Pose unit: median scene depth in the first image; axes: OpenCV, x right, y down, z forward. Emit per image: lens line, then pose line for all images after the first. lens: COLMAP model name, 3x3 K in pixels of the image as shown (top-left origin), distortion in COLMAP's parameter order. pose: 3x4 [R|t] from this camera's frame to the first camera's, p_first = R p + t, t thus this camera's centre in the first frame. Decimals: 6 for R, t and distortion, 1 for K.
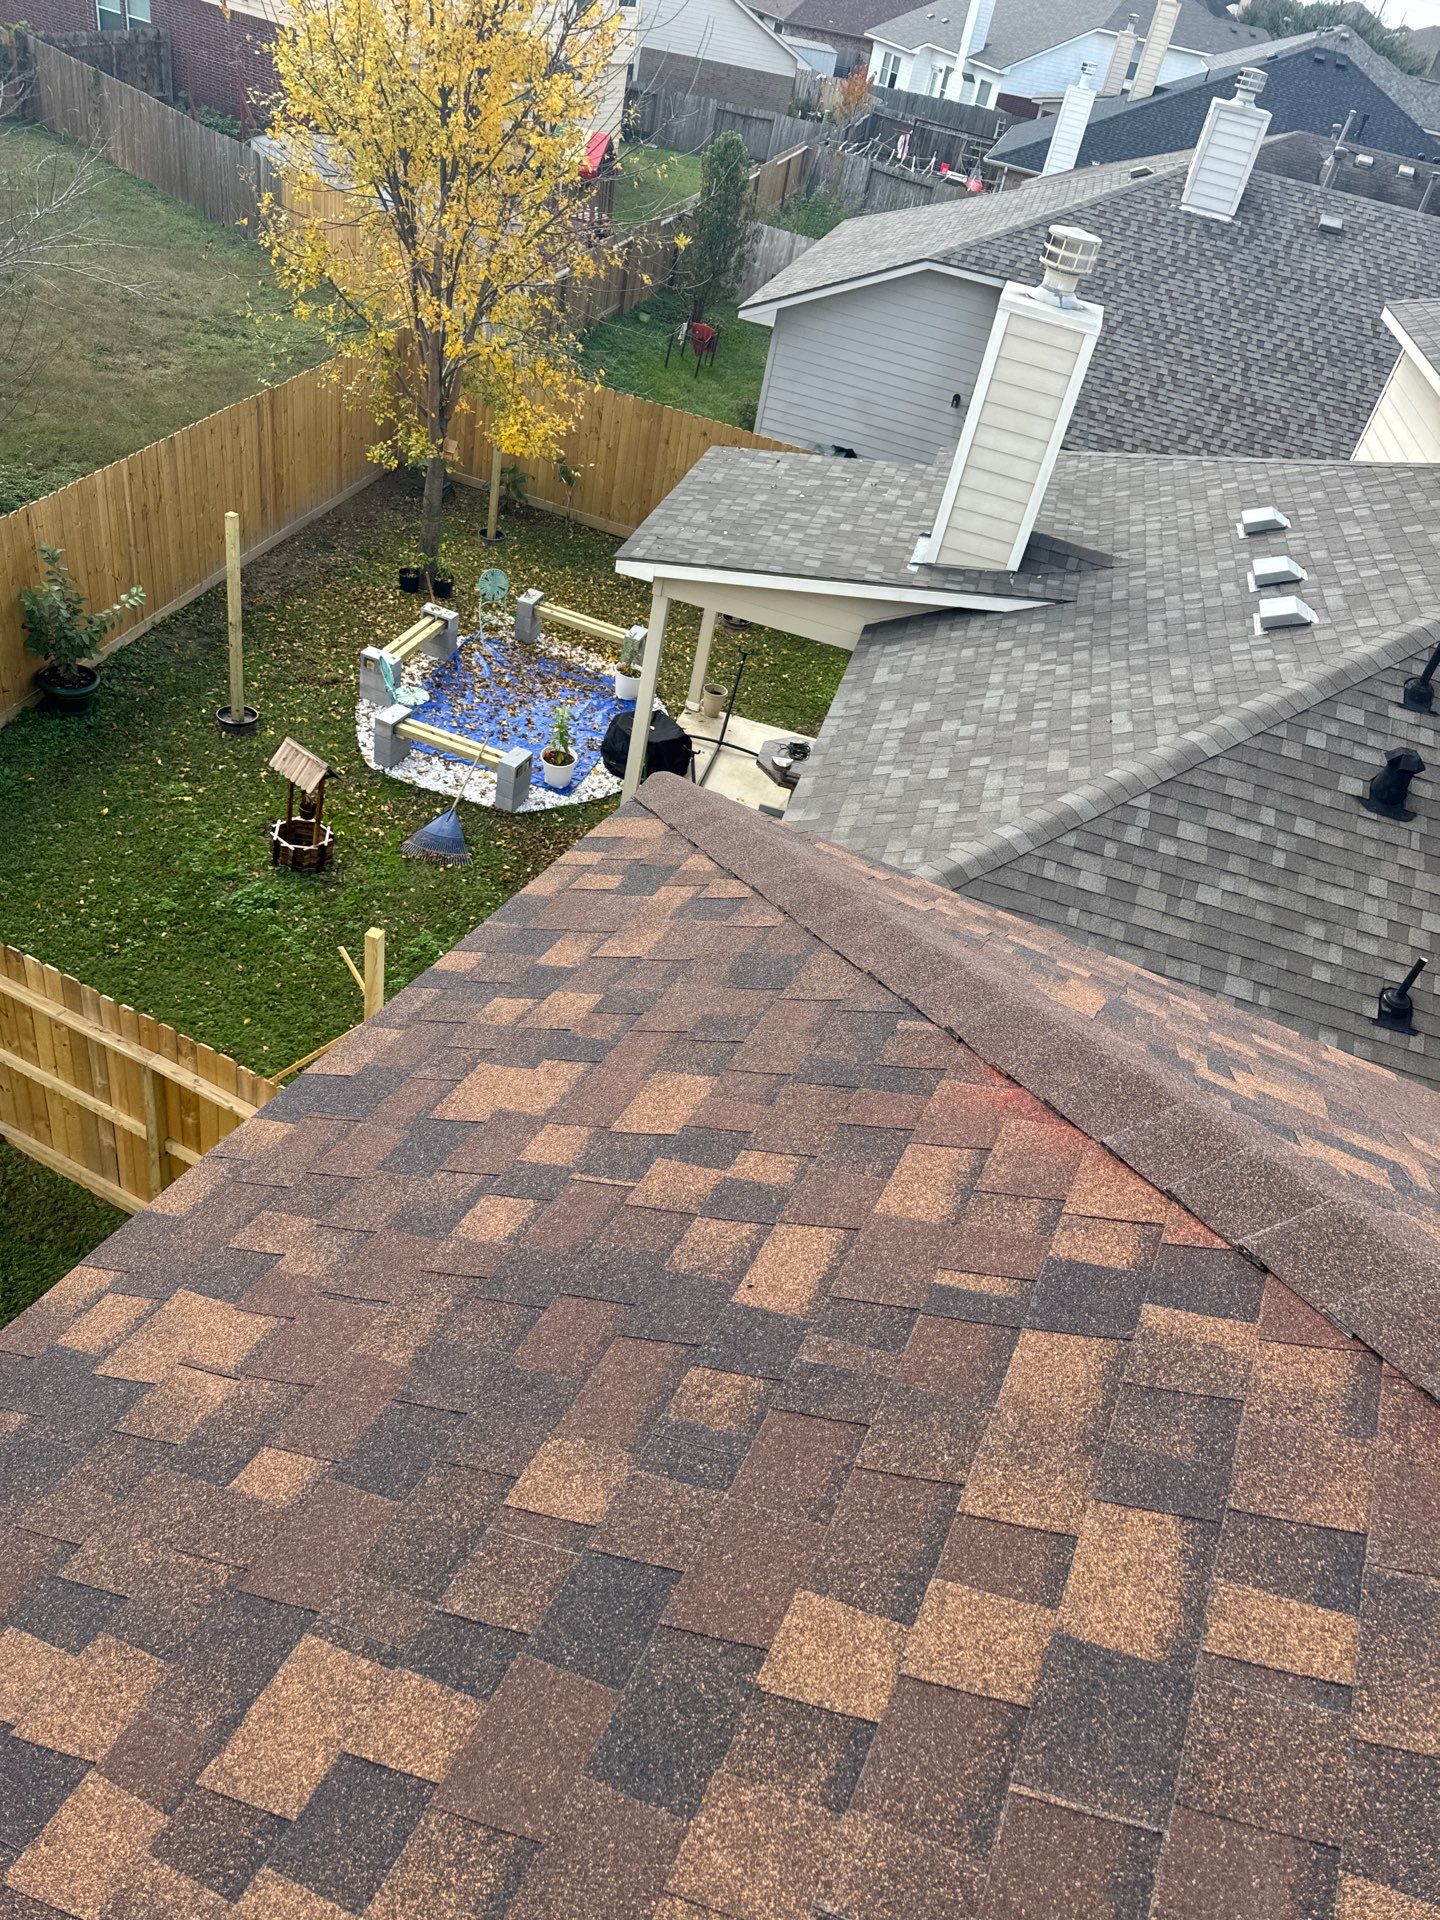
lens RADIAL K [[1334.2, 0, 720.7], [0, 1334.2, 991.3], [0, 0, 1]] dist [0.023298, -0.028948]
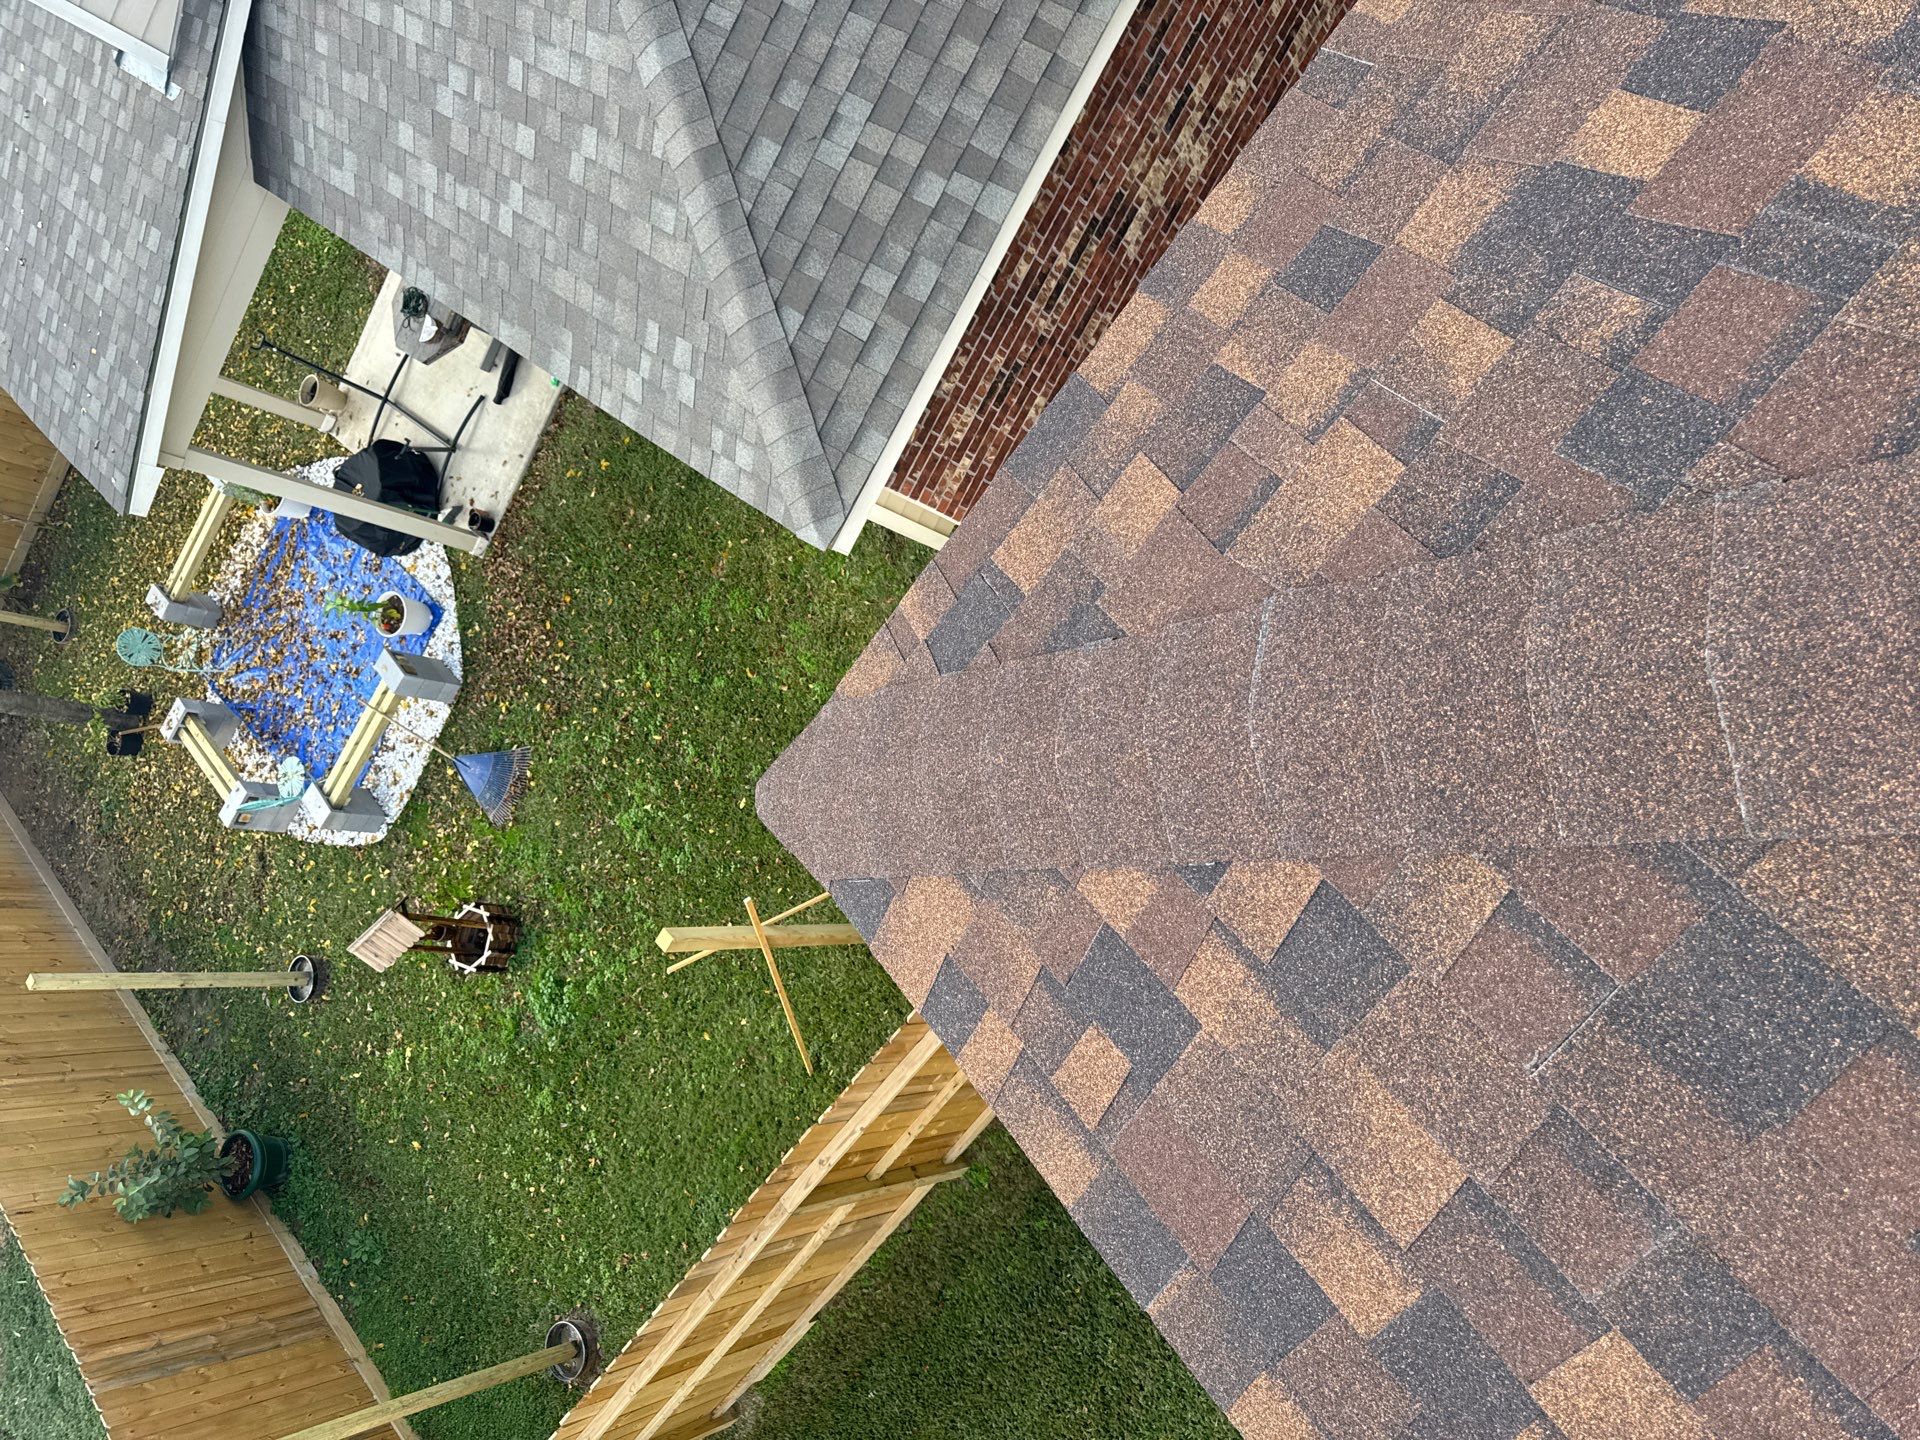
lens RADIAL K [[1323.0, 0, 936.4], [0, 1323.0, 756.0], [0, 0, 1]] dist [0.024452, -0.043647]
pose [[0.189248, -0.957376, -0.218213, 0.031529], [0.950886, 0.123245, 0.283949, -0.076199], [-0.244953, -0.261232, 0.933679, 0.146476]]
